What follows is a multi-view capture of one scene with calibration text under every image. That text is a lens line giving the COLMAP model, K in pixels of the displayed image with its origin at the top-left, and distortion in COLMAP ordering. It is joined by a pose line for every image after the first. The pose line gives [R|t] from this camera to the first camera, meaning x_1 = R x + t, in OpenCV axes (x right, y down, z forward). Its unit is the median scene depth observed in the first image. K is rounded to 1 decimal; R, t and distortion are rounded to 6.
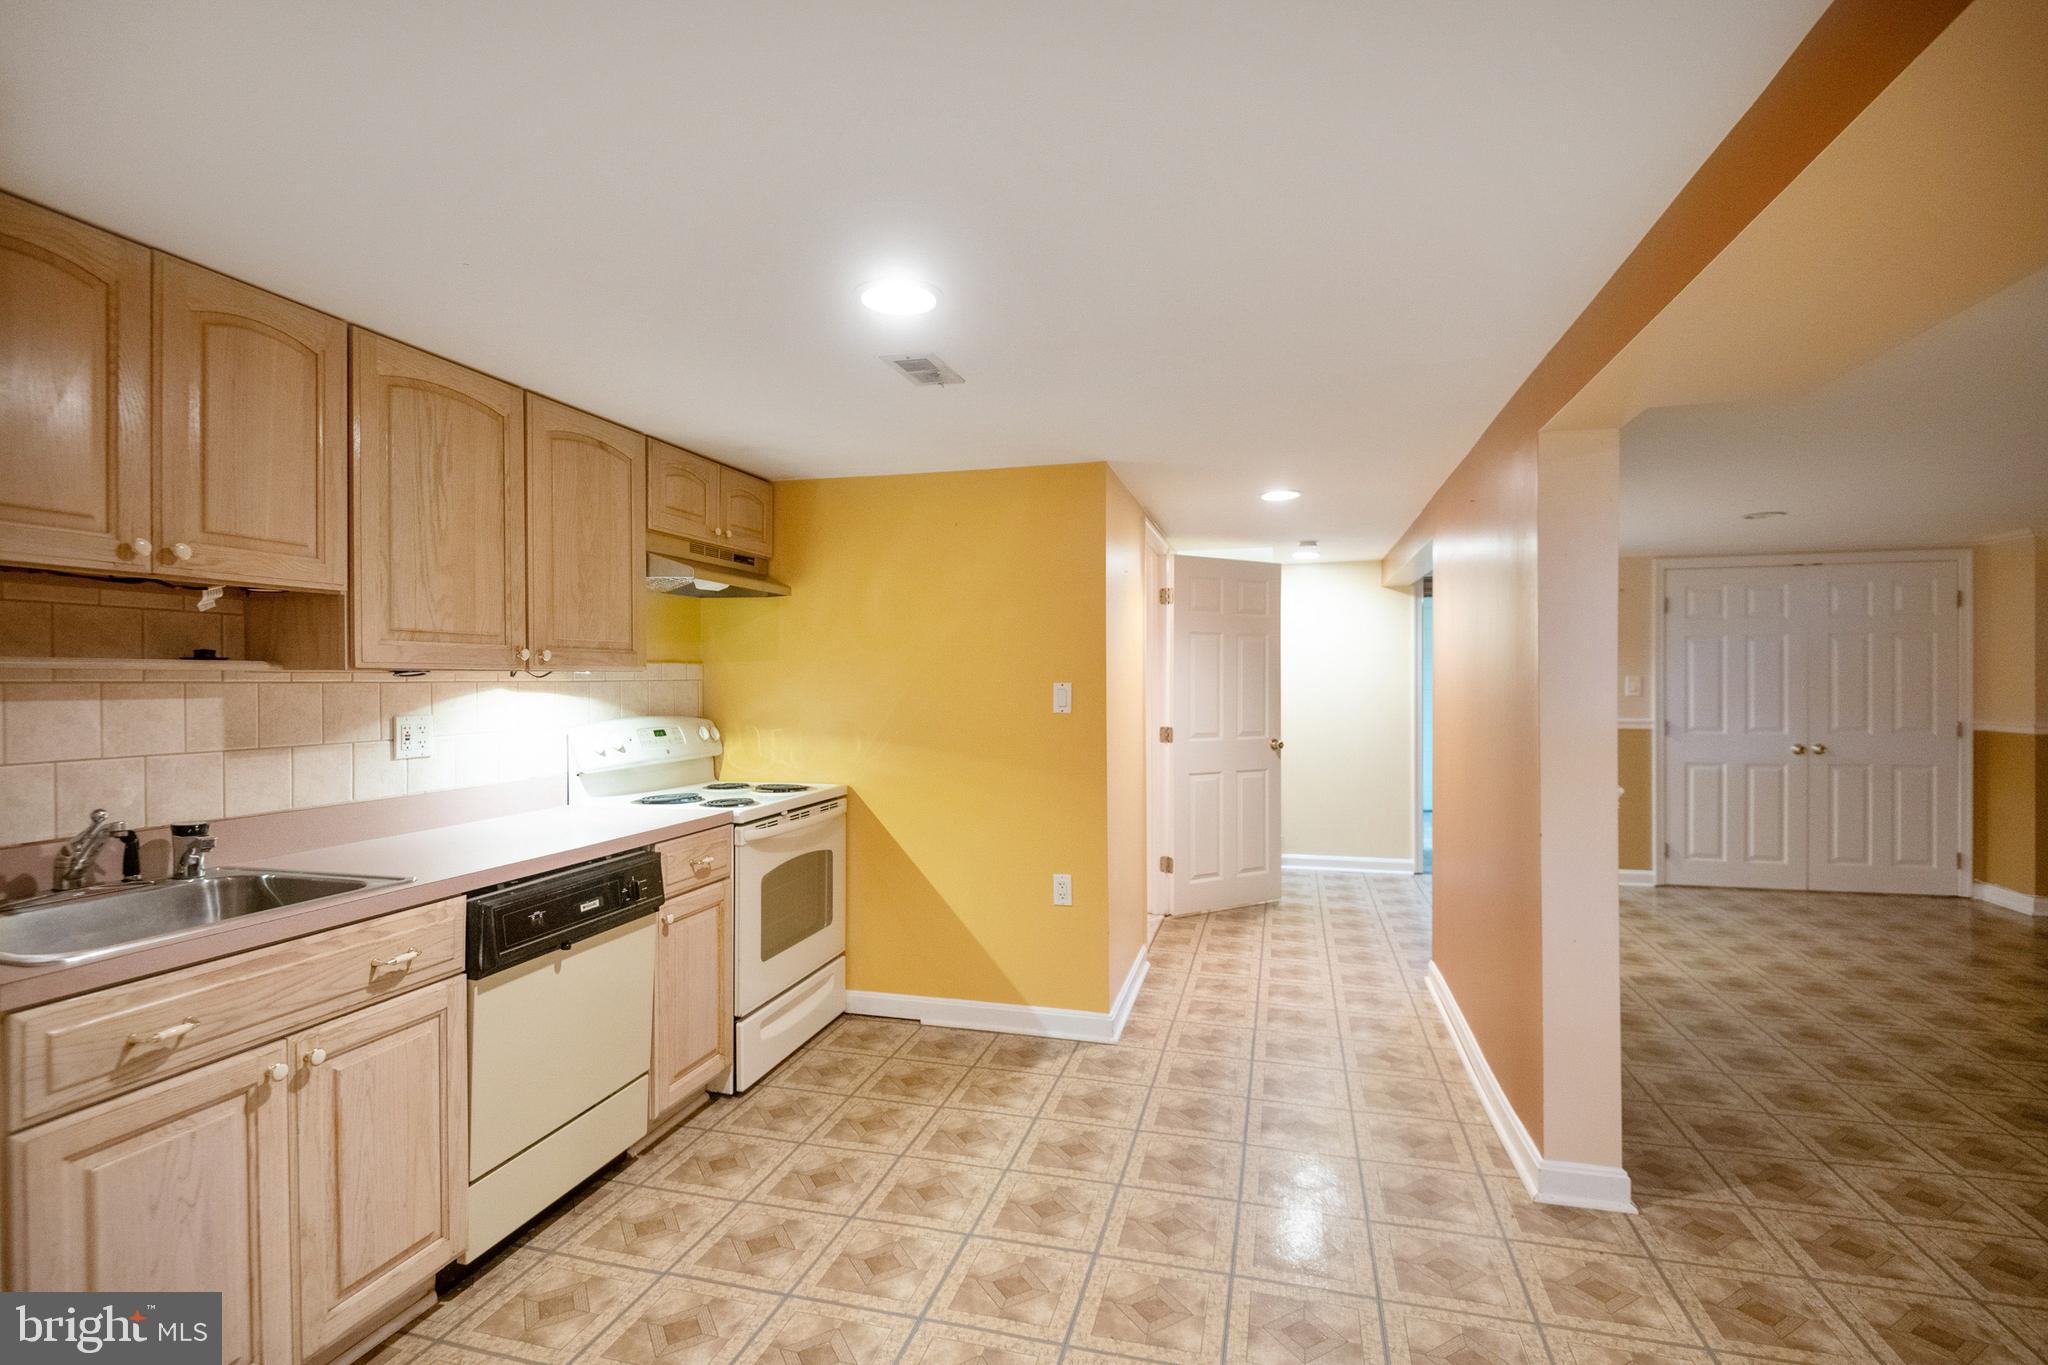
lens RADIAL K [[941.3, 0, 1021.8], [0, 941.3, 691.2], [0, 0, 1]] dist [0.015982, -0.016968]
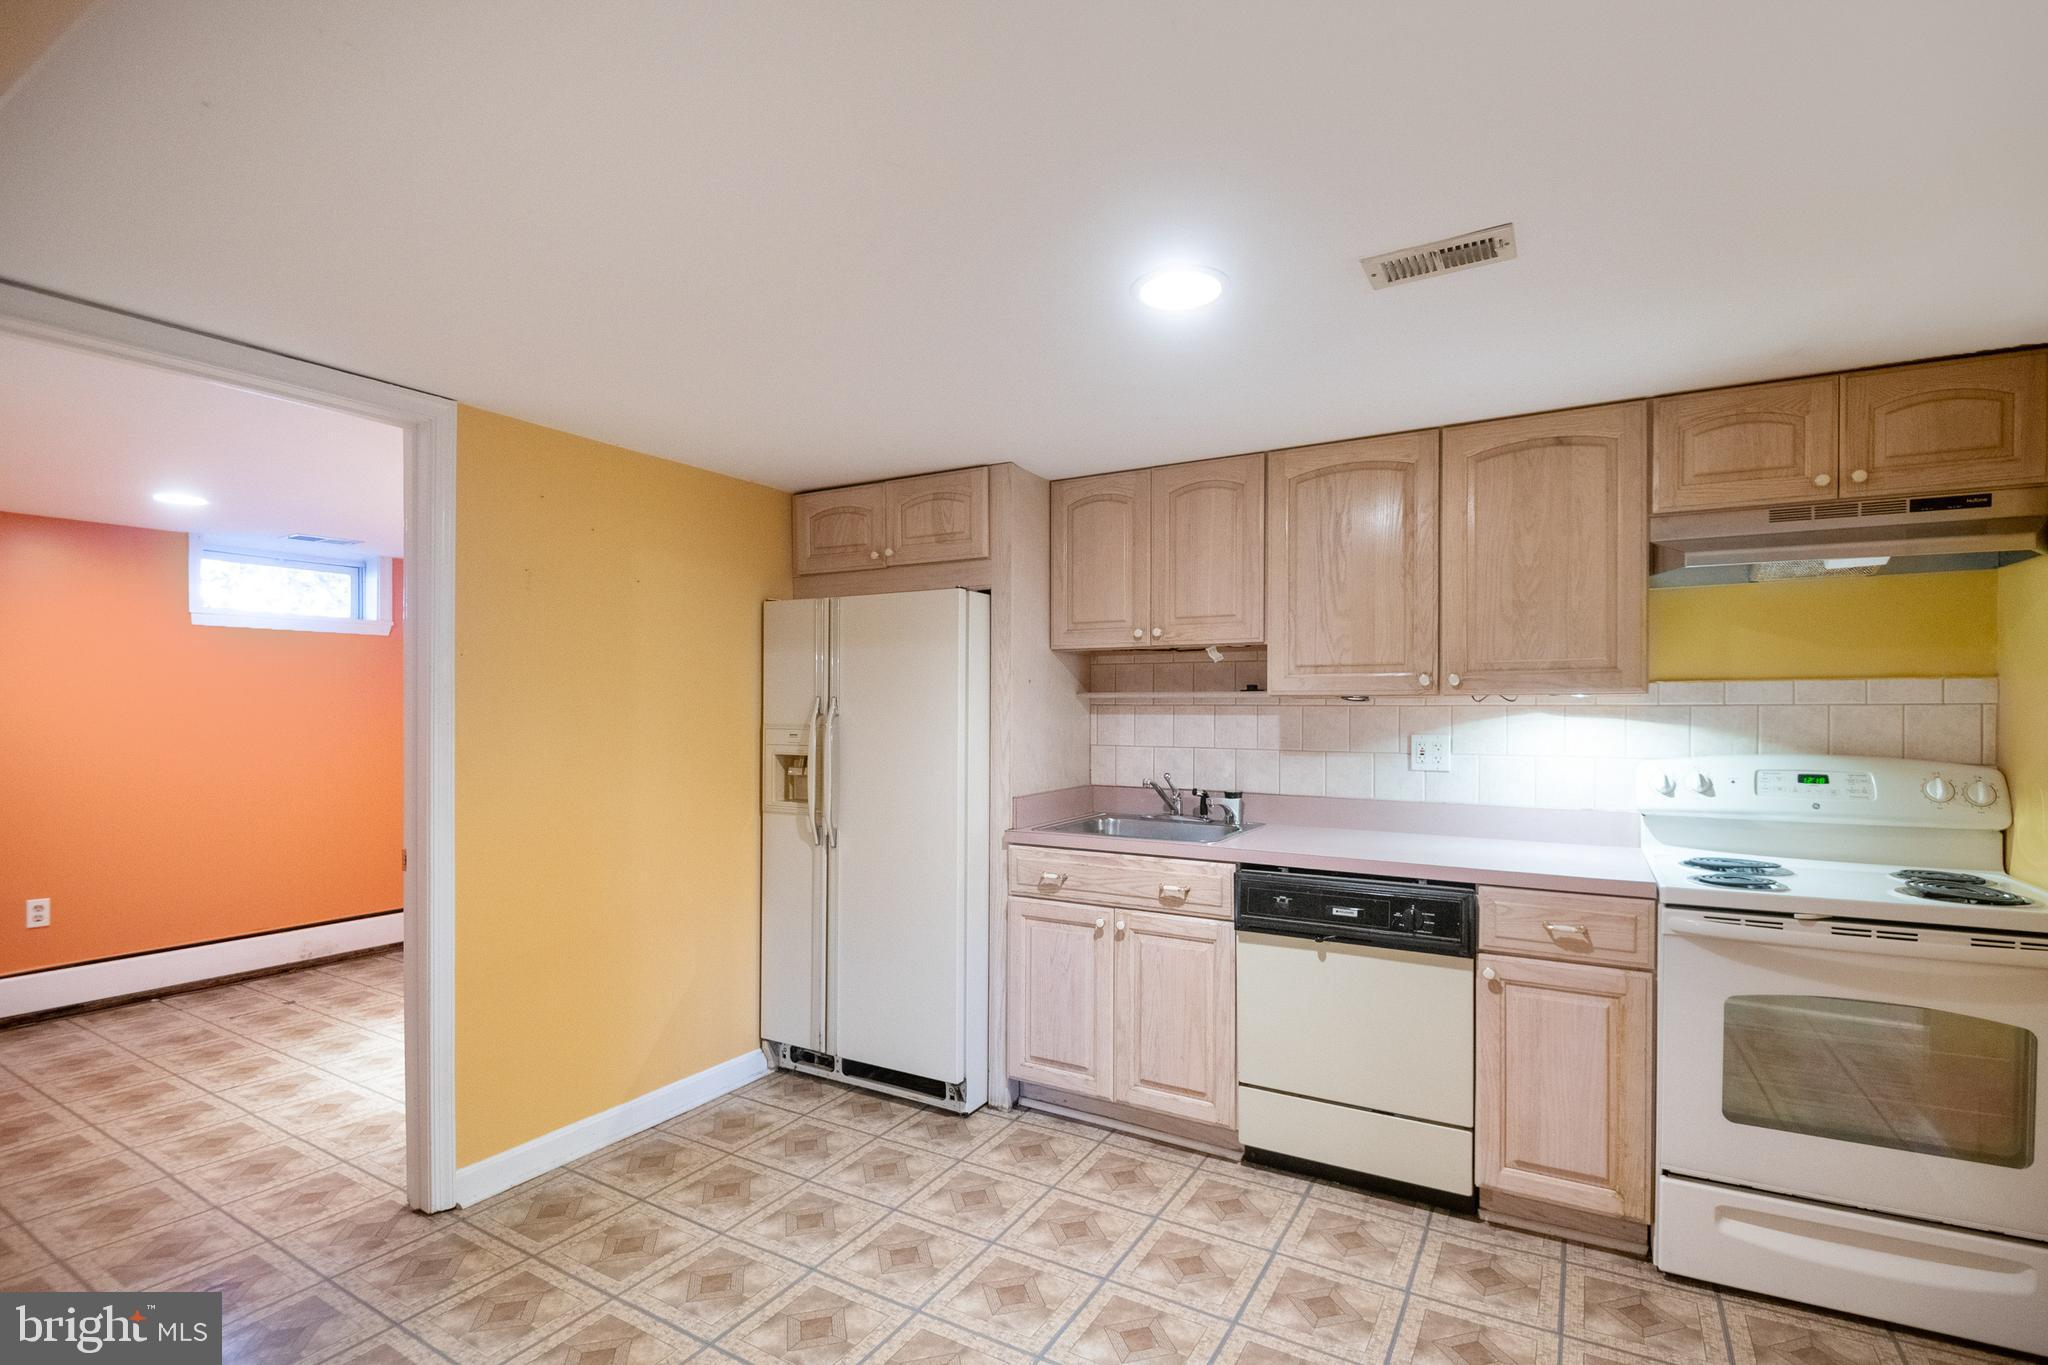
lens RADIAL K [[936.8, 0, 1033.0], [0, 936.8, 718.7], [0, 0, 1]] dist [0.028394, -0.039367]
pose [[-0.249083, 0.016122, -0.968348, 0.581738], [-0.011133, 0.999748, 0.019509, -0.010357], [0.968418, 0.015640, -0.248840, 0.795568]]
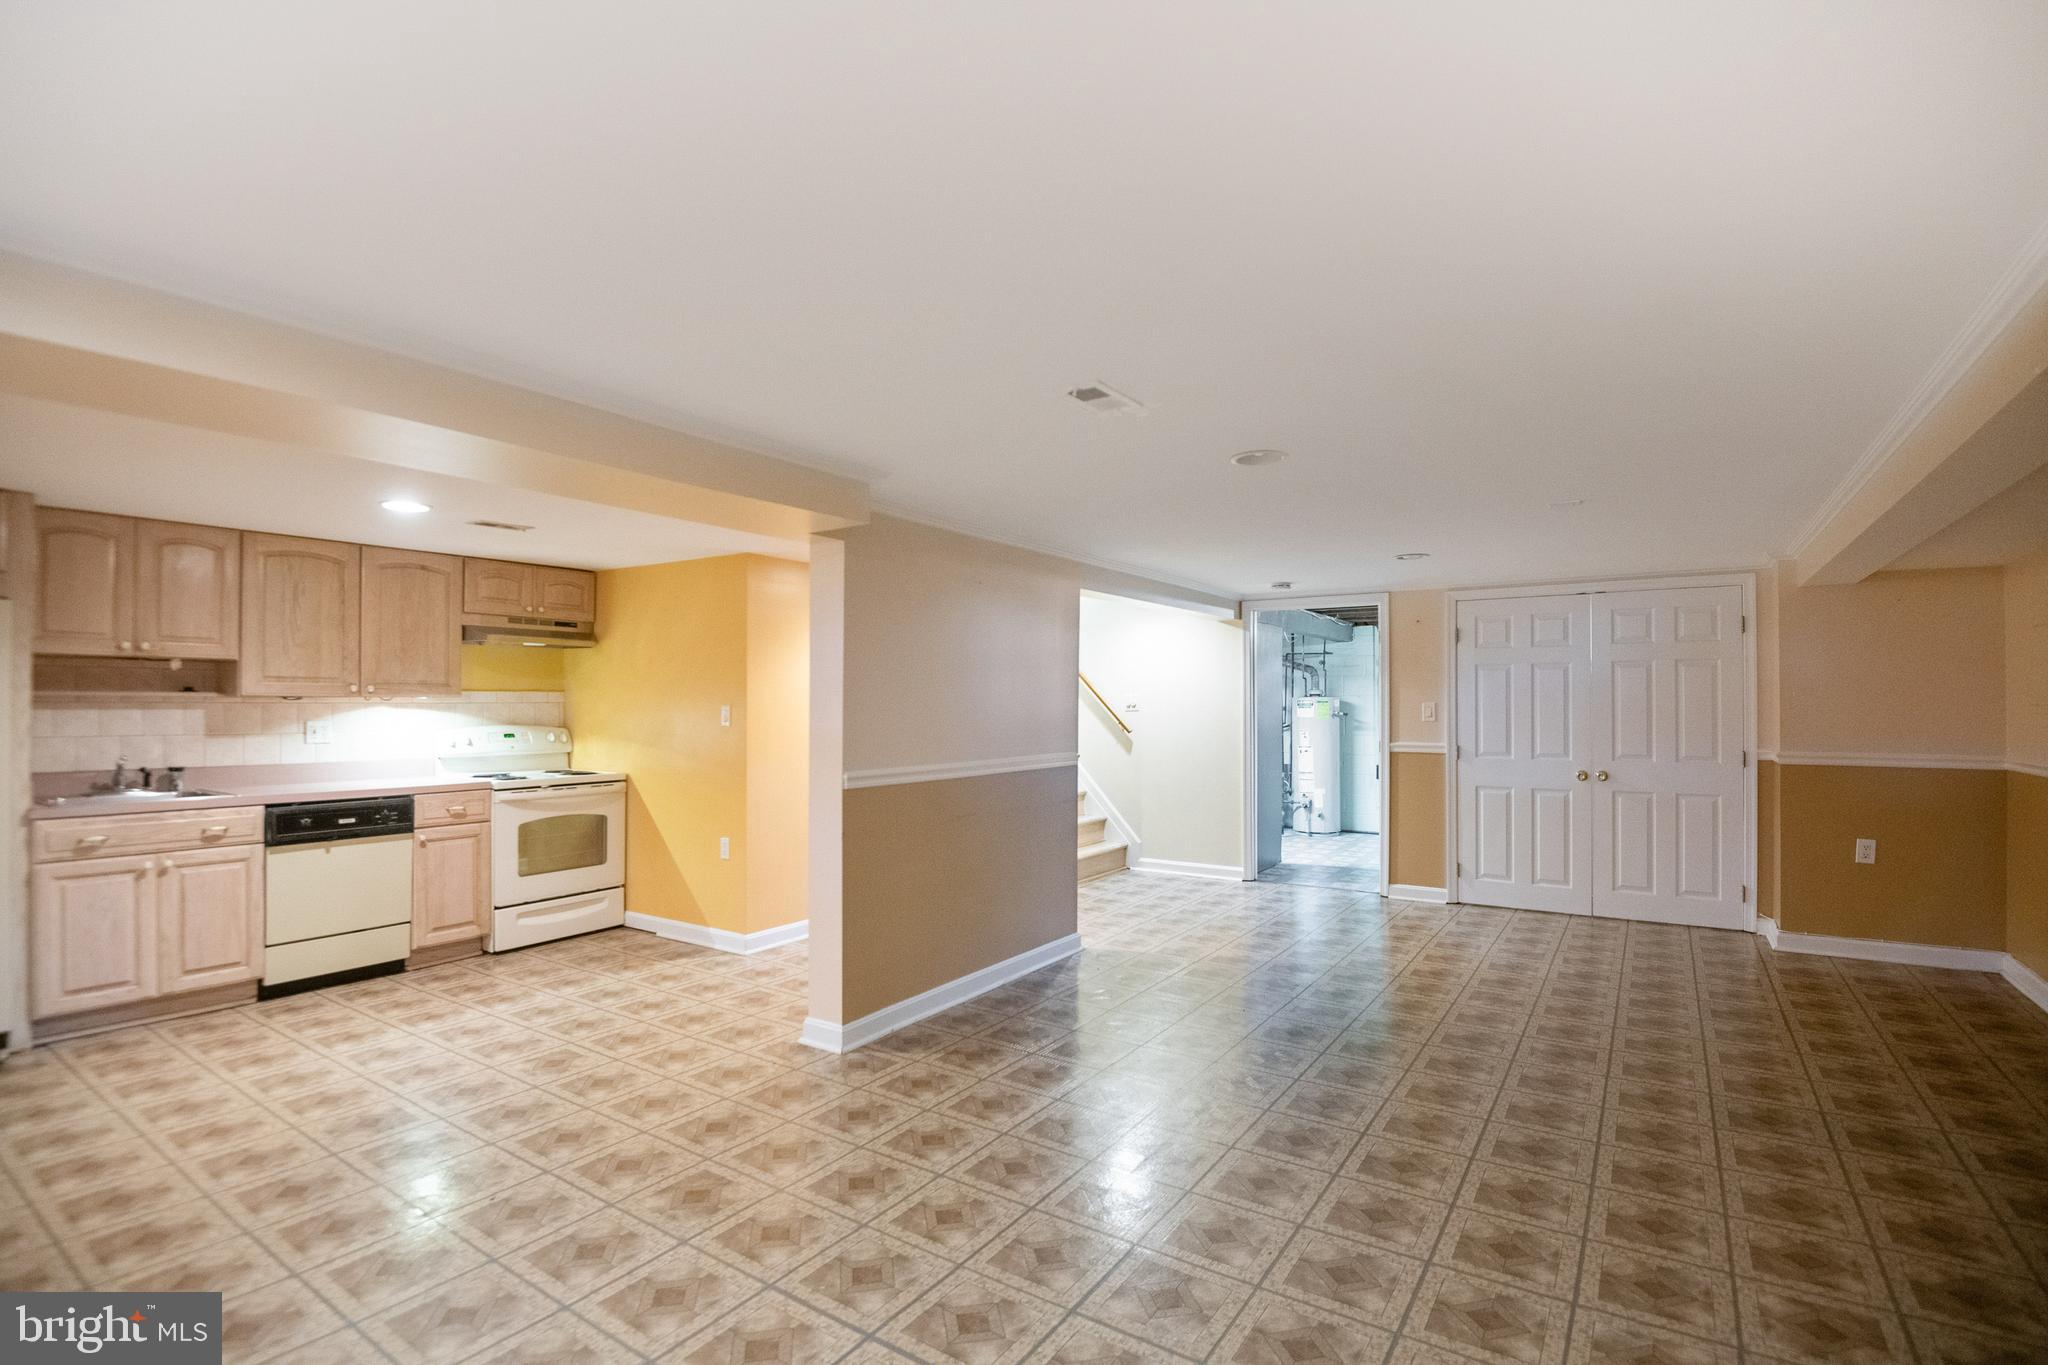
lens RADIAL K [[958.7, 0, 1015.9], [0, 958.7, 694.7], [0, 0, 1]] dist [0.010497, -0.027796]
pose [[0.946988, 0.001623, -0.321264, 1.243388], [-0.008462, 0.999766, -0.019892, 0.000659], [0.321156, 0.021556, 0.946781, -0.343641]]
